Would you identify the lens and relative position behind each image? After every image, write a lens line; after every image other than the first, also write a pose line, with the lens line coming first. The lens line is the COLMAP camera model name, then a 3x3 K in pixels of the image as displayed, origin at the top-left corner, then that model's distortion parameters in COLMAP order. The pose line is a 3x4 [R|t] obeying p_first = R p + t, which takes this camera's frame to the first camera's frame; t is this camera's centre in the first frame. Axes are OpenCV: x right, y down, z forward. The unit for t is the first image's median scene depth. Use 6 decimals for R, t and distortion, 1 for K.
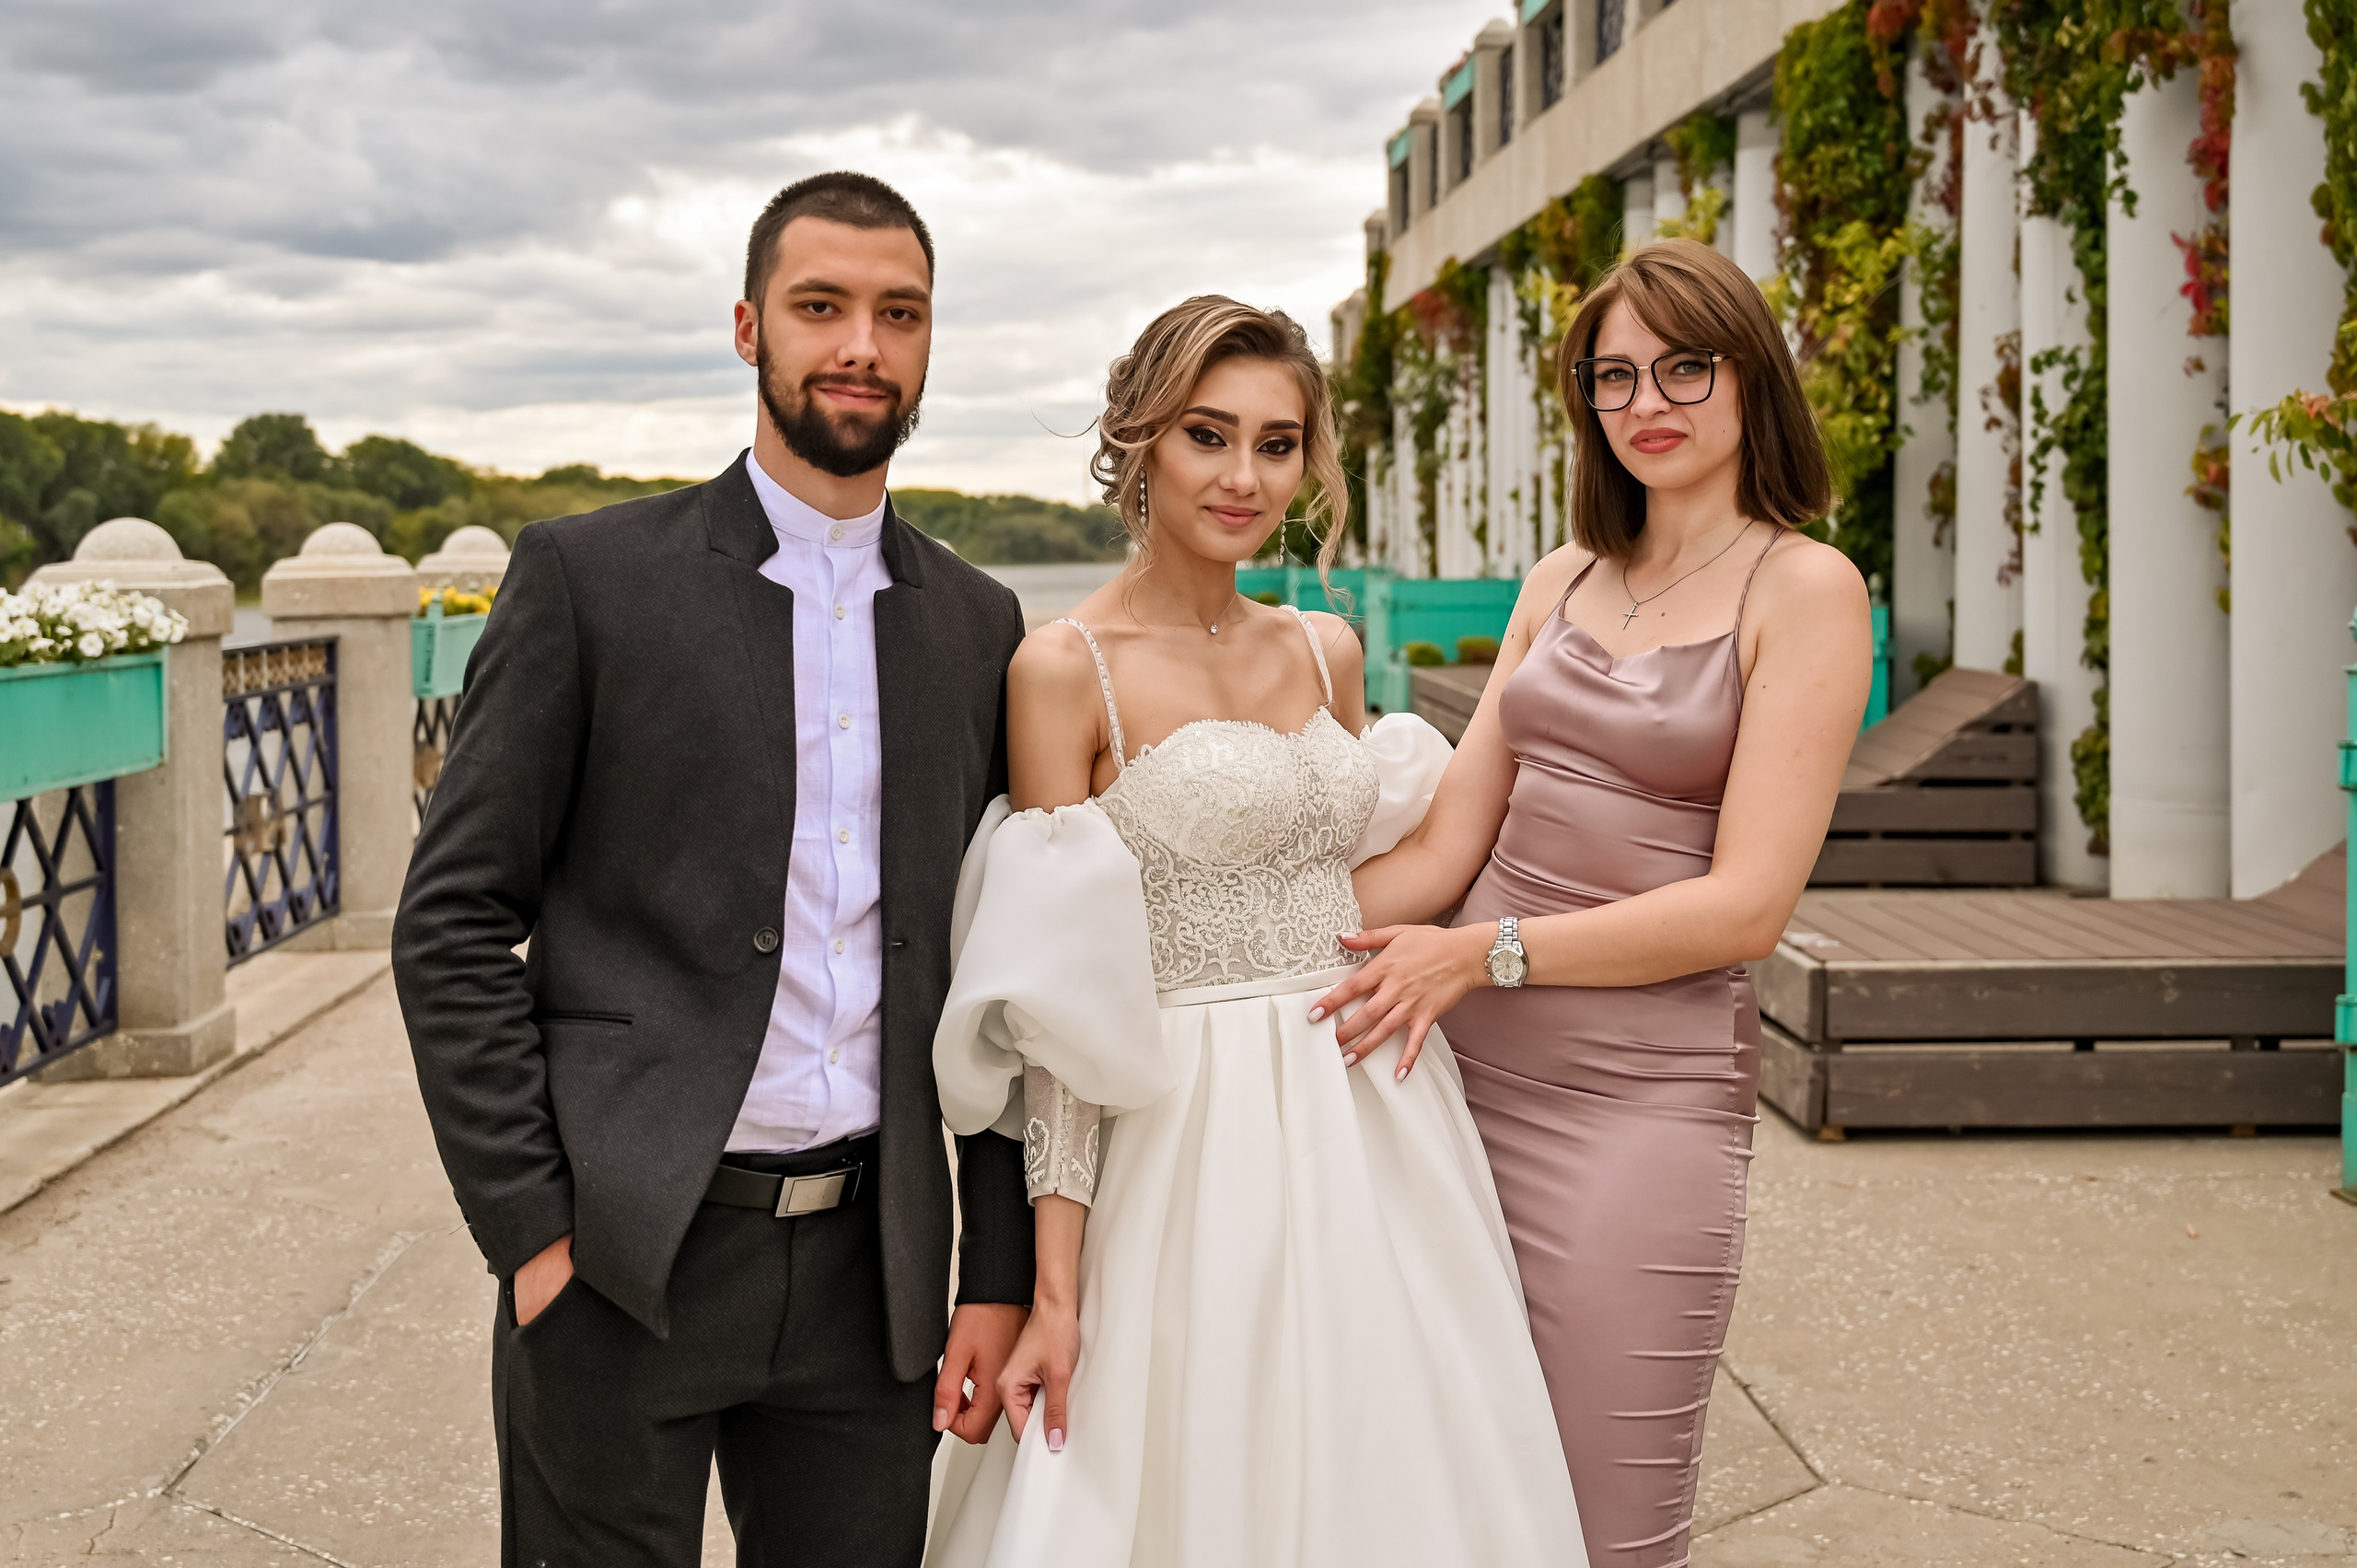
lens RADIAL K [[2985.8, 0, 1121.9], [0, 2985.8, 566.3], [0, 0, 1]] dist [0.015695, -0.039184]
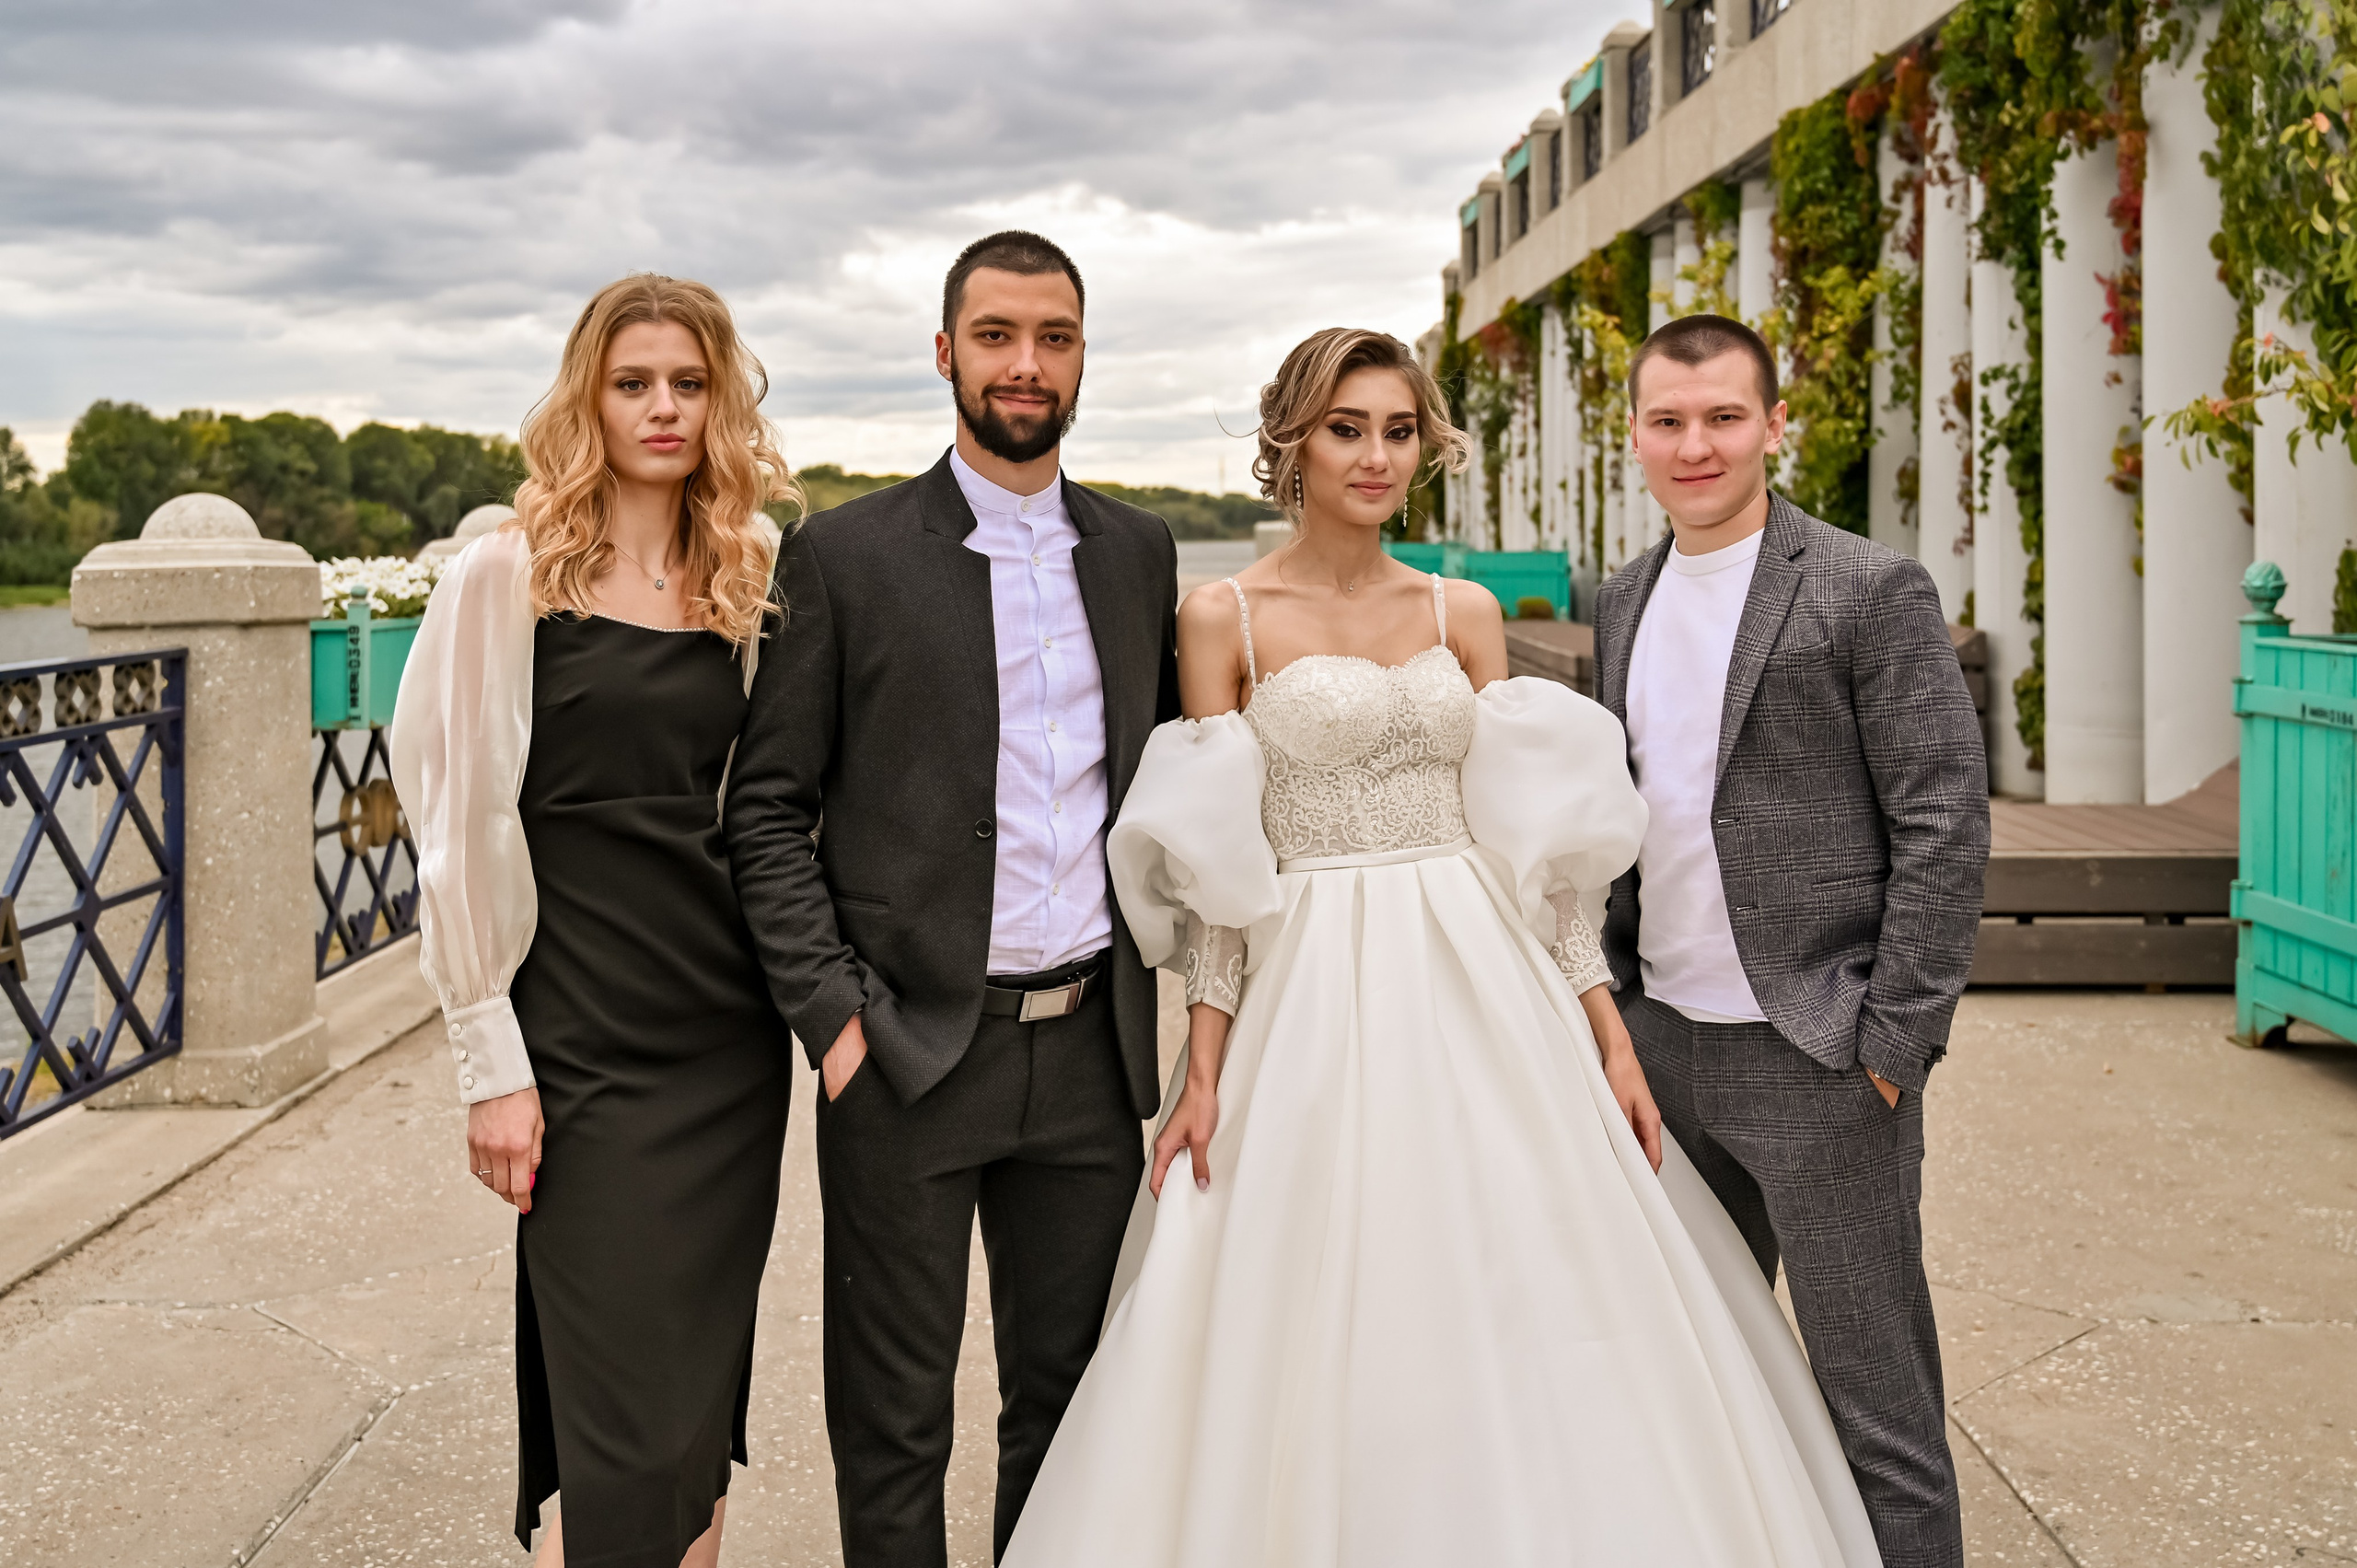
lens RADIAL K [[2347.6, 0, 1106.9], [0, 2347.6, 542.8], [0, 0, 1]] dist [0.011820, -0.023682]
pose [[0.998197, -0.001875, -0.059990, -0.002598], [0.001850, 0.999998, -0.000466, 0.001129], [0.059991, 0.000354, 0.998199, -0.006450]]
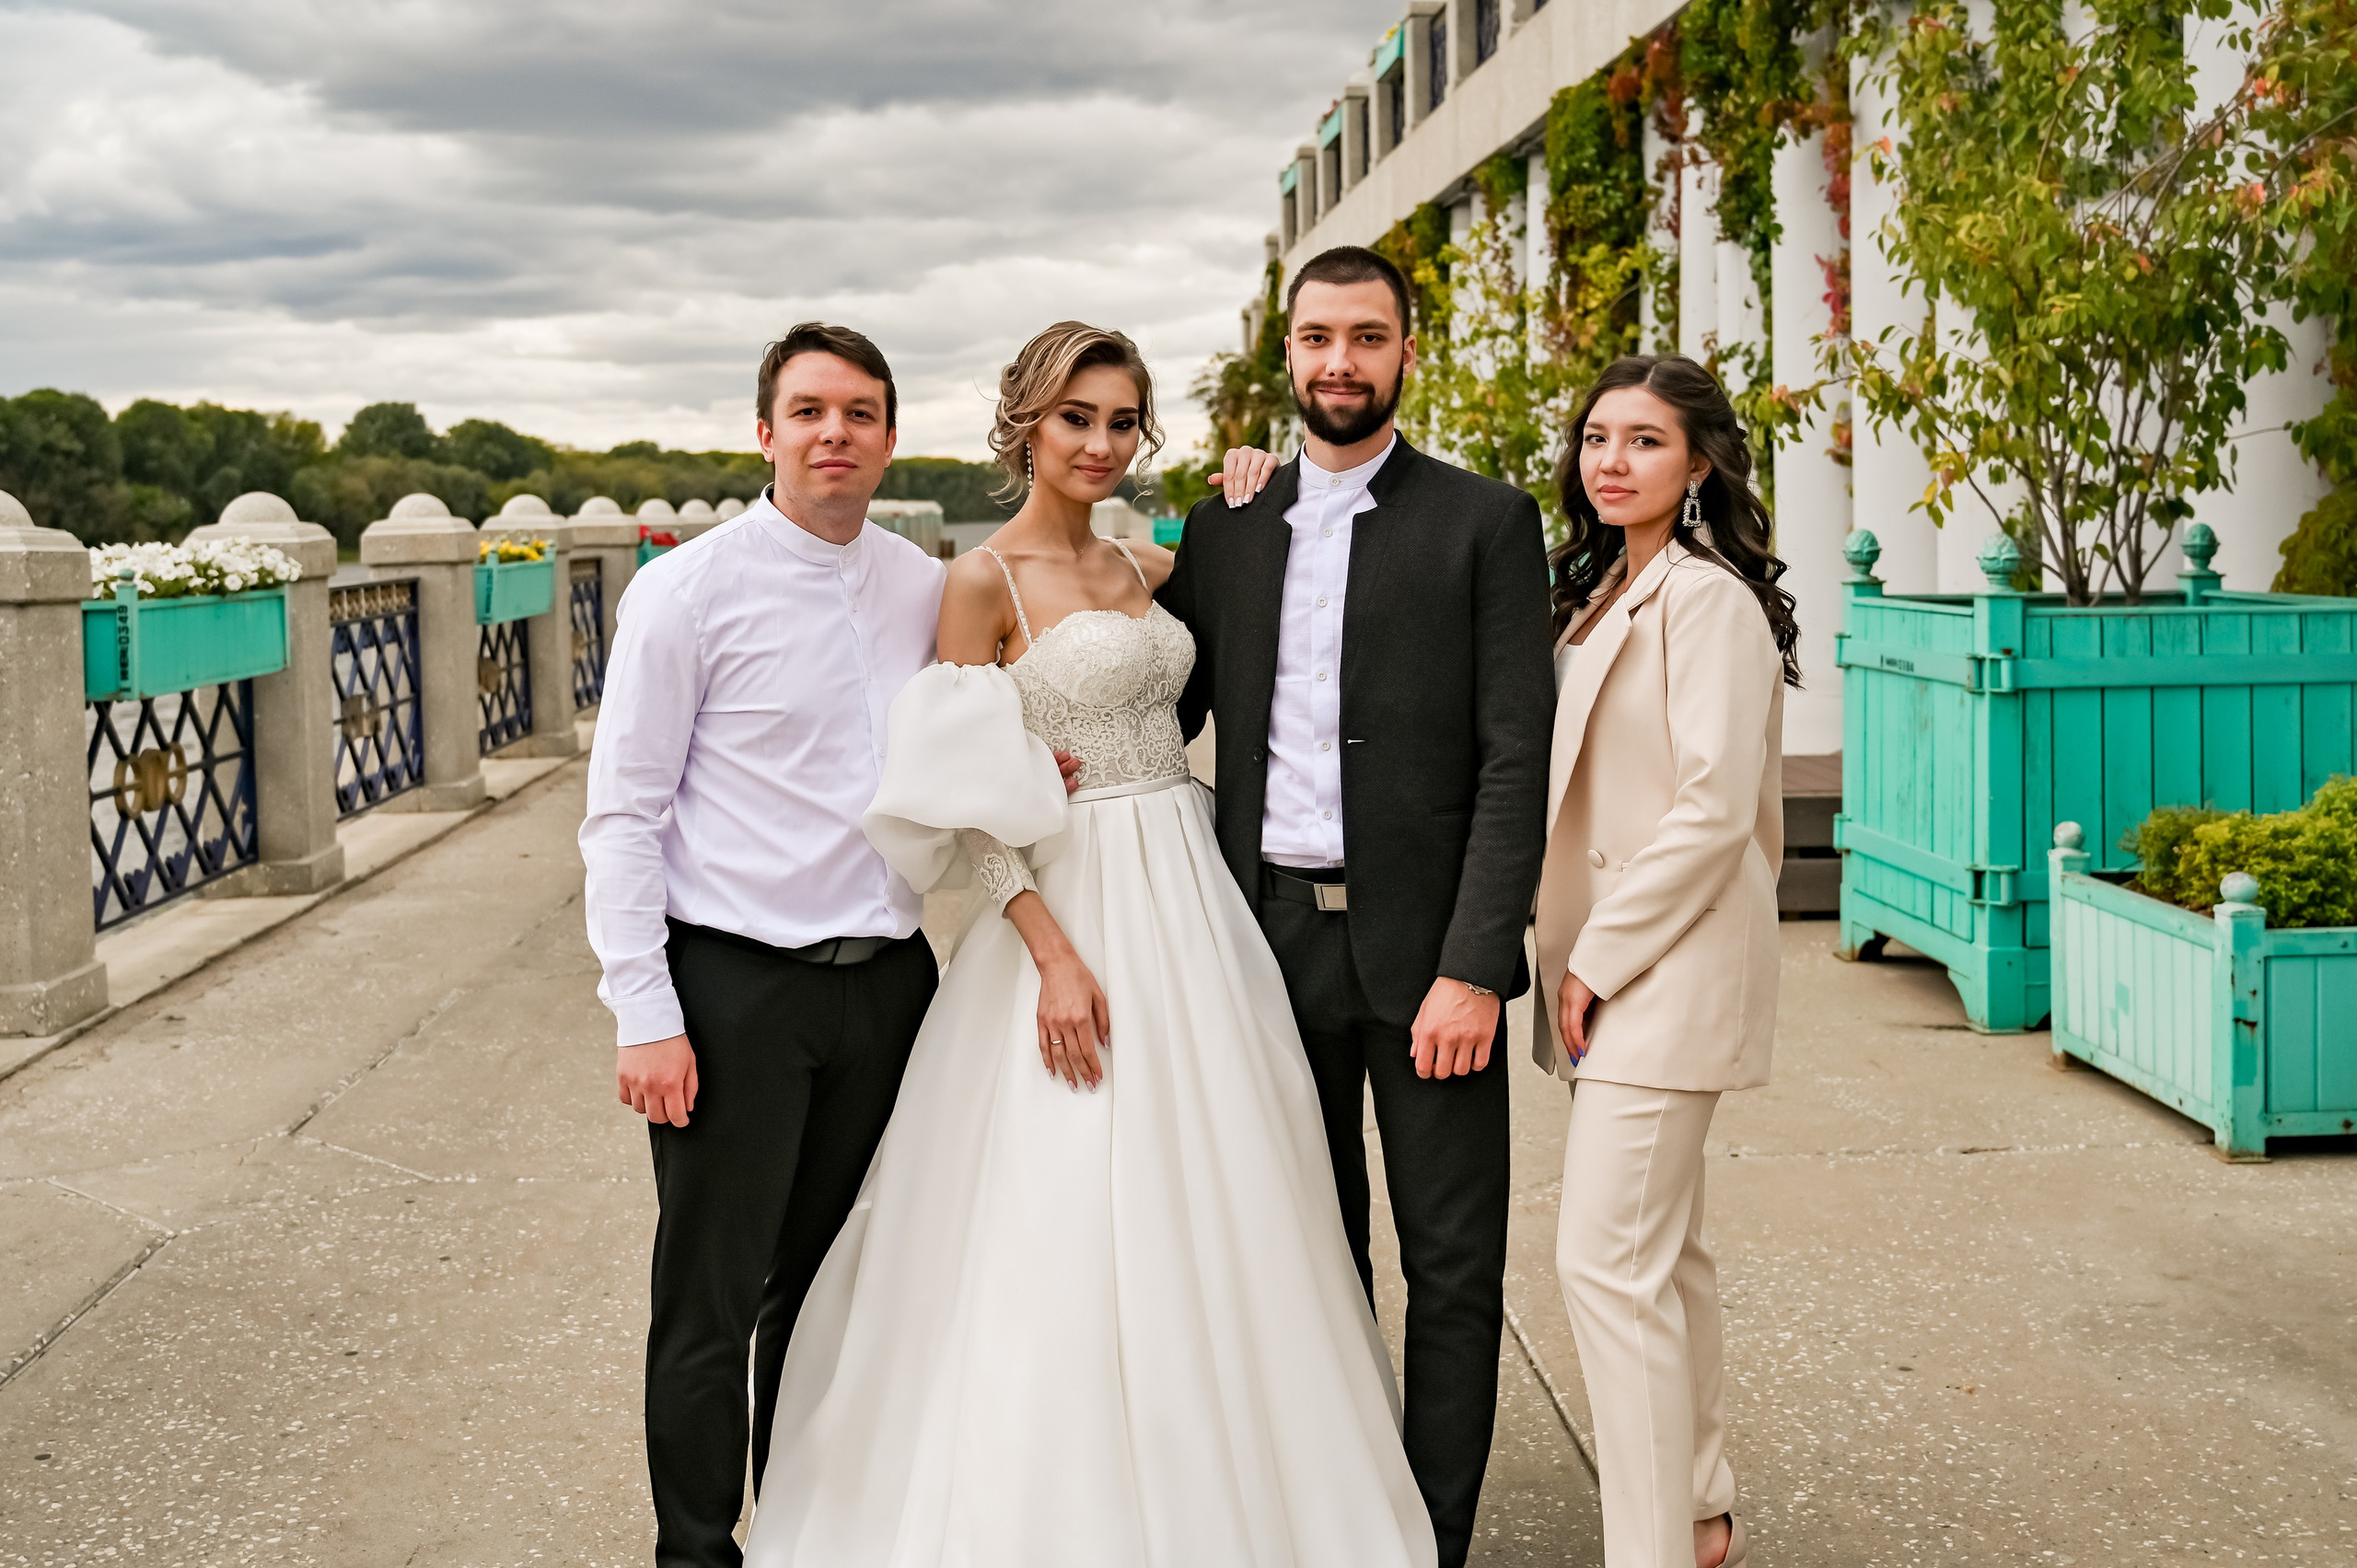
lens RADIAL K [[2610.4, 0, 1137.3], [0, 2610.4, 608.0], [0, 0, 1]] dist [-0.001005, -0.012871]
pose [[0.999932, -0.011386, -0.002455, 0.052491], [0.011462, 0.999380, 0.033301, 0.001458], [0.002074, -0.033327, 0.999442, -0.141602]]
